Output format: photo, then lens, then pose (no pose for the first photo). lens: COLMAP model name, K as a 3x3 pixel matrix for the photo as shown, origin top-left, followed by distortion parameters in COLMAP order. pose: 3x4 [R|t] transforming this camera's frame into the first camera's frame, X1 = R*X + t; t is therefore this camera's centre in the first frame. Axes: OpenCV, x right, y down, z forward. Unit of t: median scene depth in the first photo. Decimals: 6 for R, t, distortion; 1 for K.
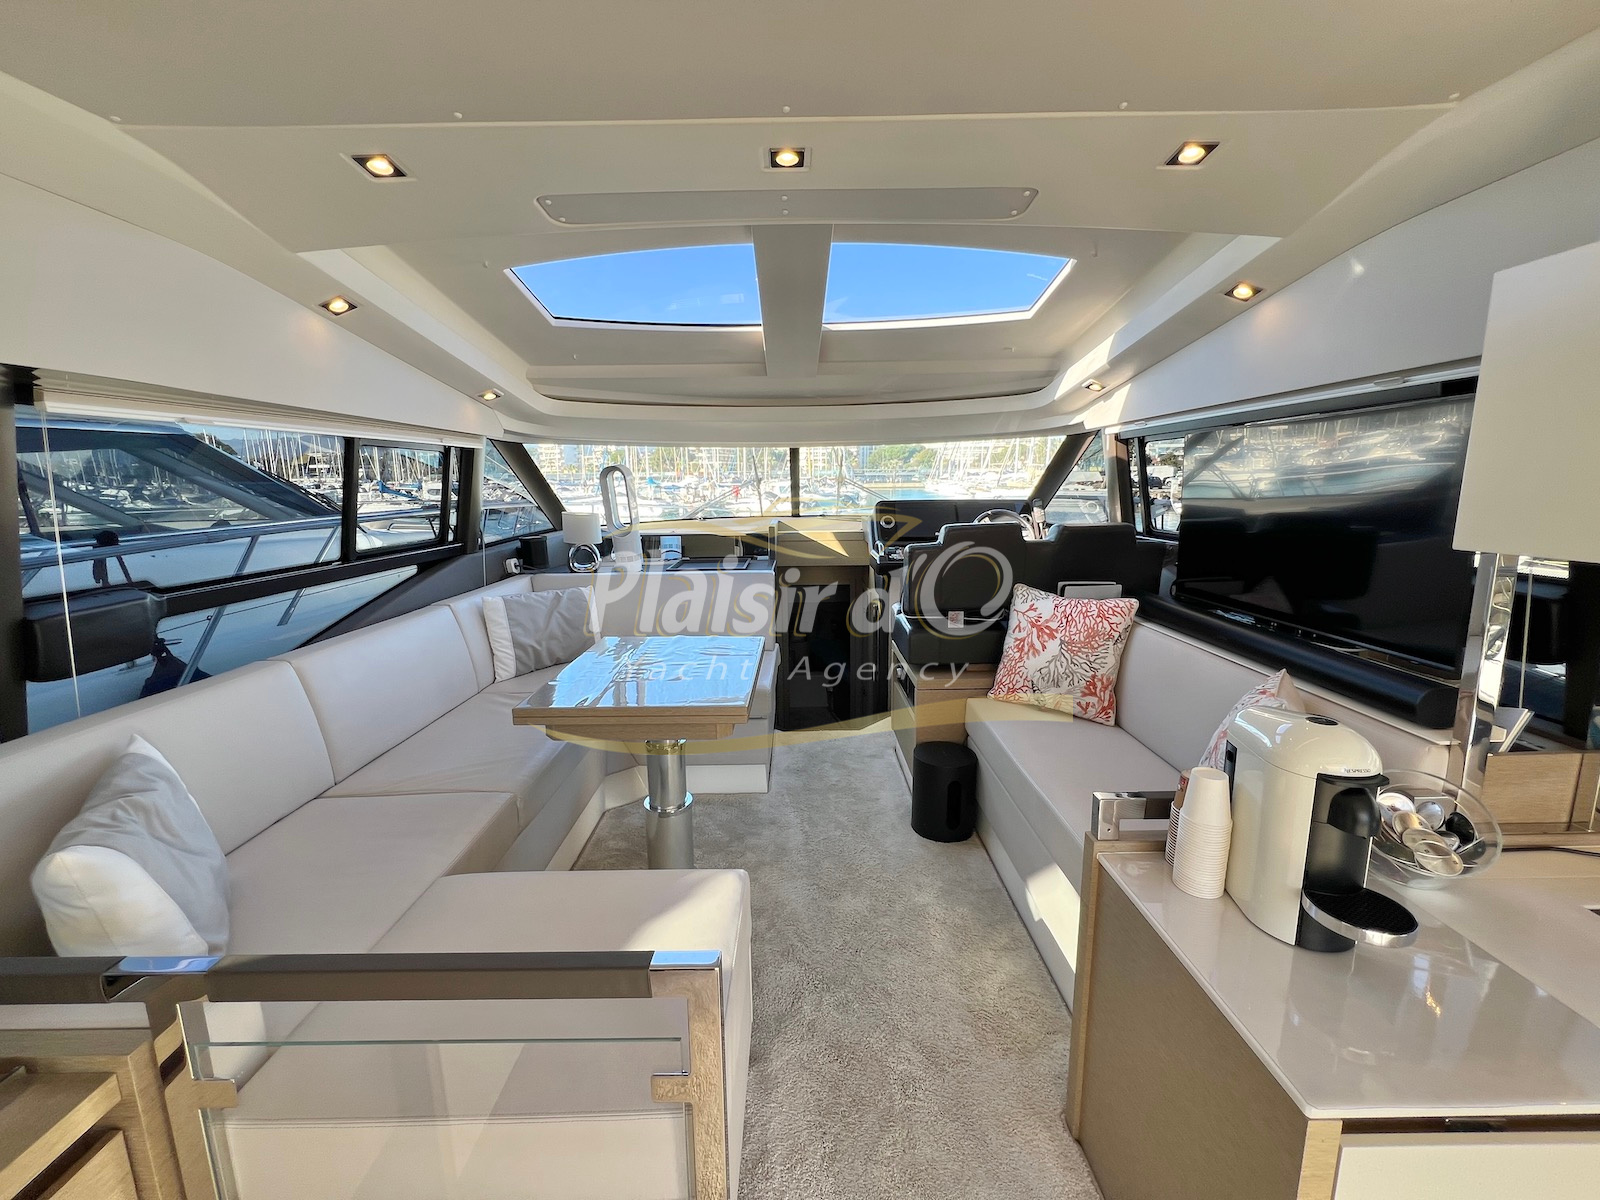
lens RADIAL K [[636.0, 0, 795.0], [0, 636.0, 595.7], [0, 0, 1]] dist [-0.000415, -0.000373]
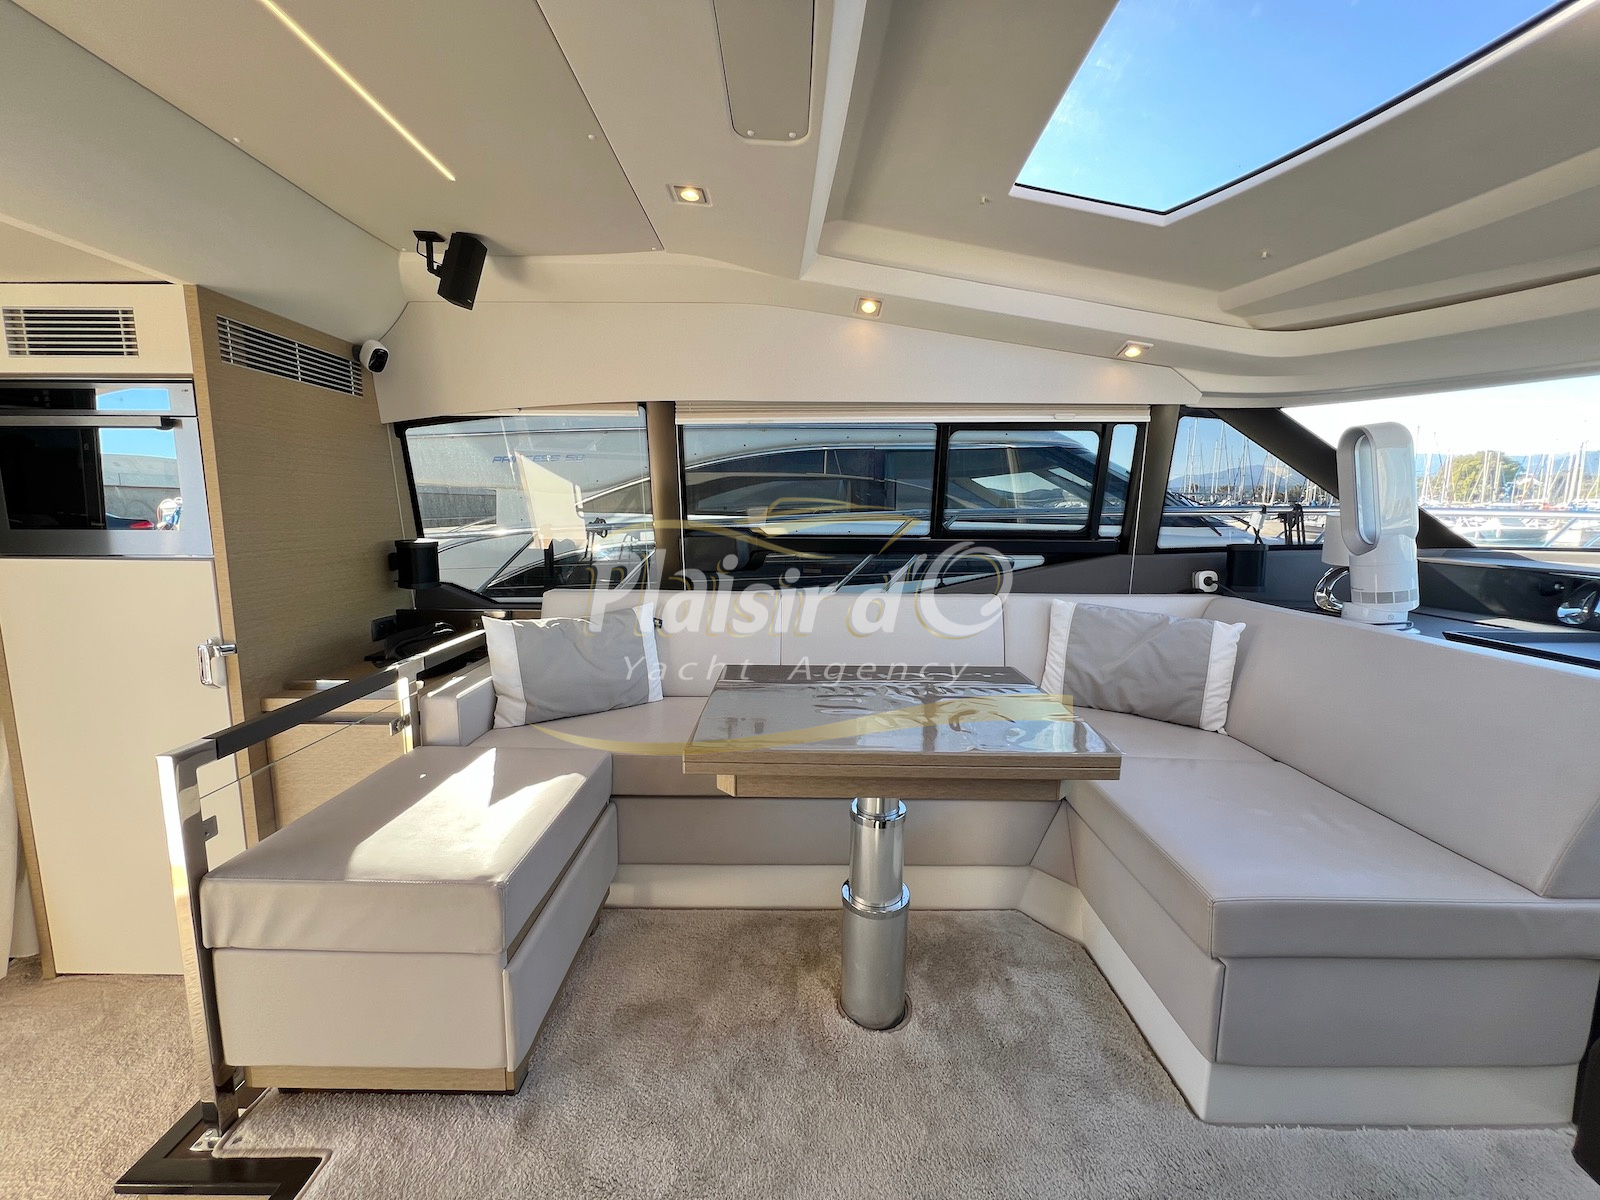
lens RADIAL K [[636.0, 0, 796.3], [0, 636.0, 601.8], [0, 0, 1]] dist [-0.000415, -0.000373]
pose [[-0.004476, 0.153384, -0.988157, 0.337285], [-0.173623, 0.973039, 0.151823, -0.062113], [0.984802, 0.172247, 0.022276, 0.622485]]
